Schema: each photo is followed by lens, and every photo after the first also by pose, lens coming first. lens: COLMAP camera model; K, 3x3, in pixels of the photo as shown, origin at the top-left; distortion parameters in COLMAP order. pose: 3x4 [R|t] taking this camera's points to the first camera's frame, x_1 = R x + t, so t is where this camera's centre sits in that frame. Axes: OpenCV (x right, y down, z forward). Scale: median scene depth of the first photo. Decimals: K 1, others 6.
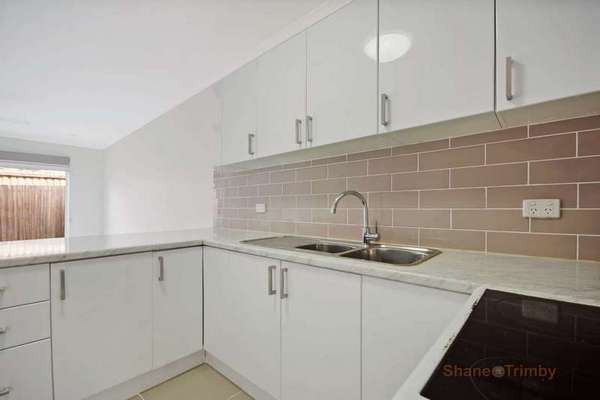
lens RADIAL K [[268.9, 0, 304.0], [0, 268.9, 204.4], [0, 0, 1]] dist [-0.008514, -0.000047]
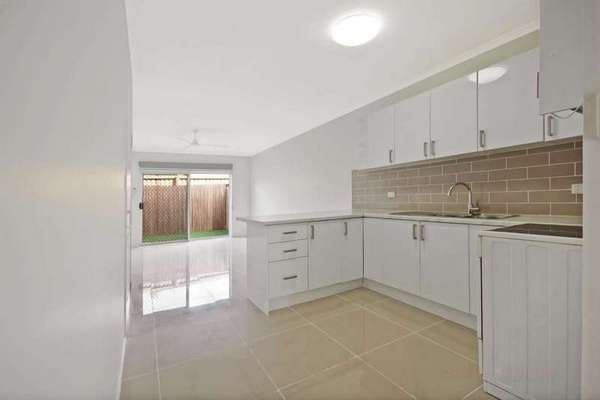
lens RADIAL K [[268.9, 0, 304.0], [0, 268.9, 204.4], [0, 0, 1]] dist [-0.008514, -0.000047]
pose [[0.948715, -0.020718, -0.315452, -0.220282], [0.034147, 0.998728, 0.037103, -0.007732], [0.314282, -0.045971, 0.948216, -0.882175]]
